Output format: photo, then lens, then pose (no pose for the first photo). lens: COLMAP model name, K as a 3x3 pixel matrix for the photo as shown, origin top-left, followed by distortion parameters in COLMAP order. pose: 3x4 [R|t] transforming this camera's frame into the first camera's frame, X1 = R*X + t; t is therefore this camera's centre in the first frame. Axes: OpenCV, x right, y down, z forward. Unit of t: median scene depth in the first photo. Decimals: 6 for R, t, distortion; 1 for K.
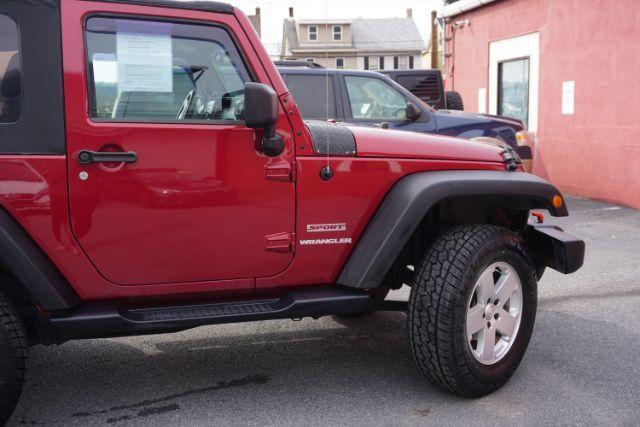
lens RADIAL K [[700.8, 0, 317.0], [0, 700.8, 213.2], [0, 0, 1]] dist [0.012099, 0.008865]
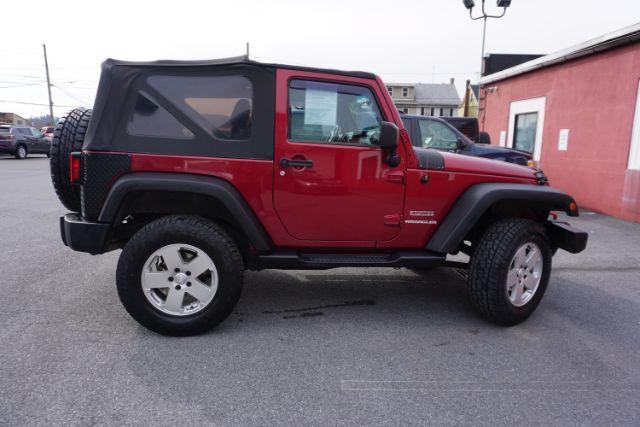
lens RADIAL K [[431.5, 0, 318.3], [0, 431.5, 212.3], [0, 0, 1]] dist [-0.048781, 0.039167]
pose [[0.987020, 0.067469, -0.145737, -0.073827], [-0.063893, 0.997533, 0.029090, 0.004199], [0.147340, -0.019401, 0.988896, -0.015611]]
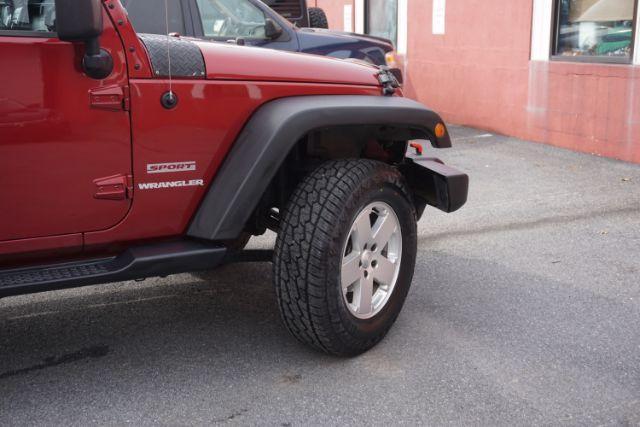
lens RADIAL K [[754.6, 0, 316.7], [0, 754.6, 213.2], [0, 0, 1]] dist [0.005182, 0.030626]
pose [[0.981665, -0.035831, 0.187215, 0.012118], [0.018487, 0.995440, 0.093580, -0.005064], [-0.189714, -0.088403, 0.977851, 0.100005]]
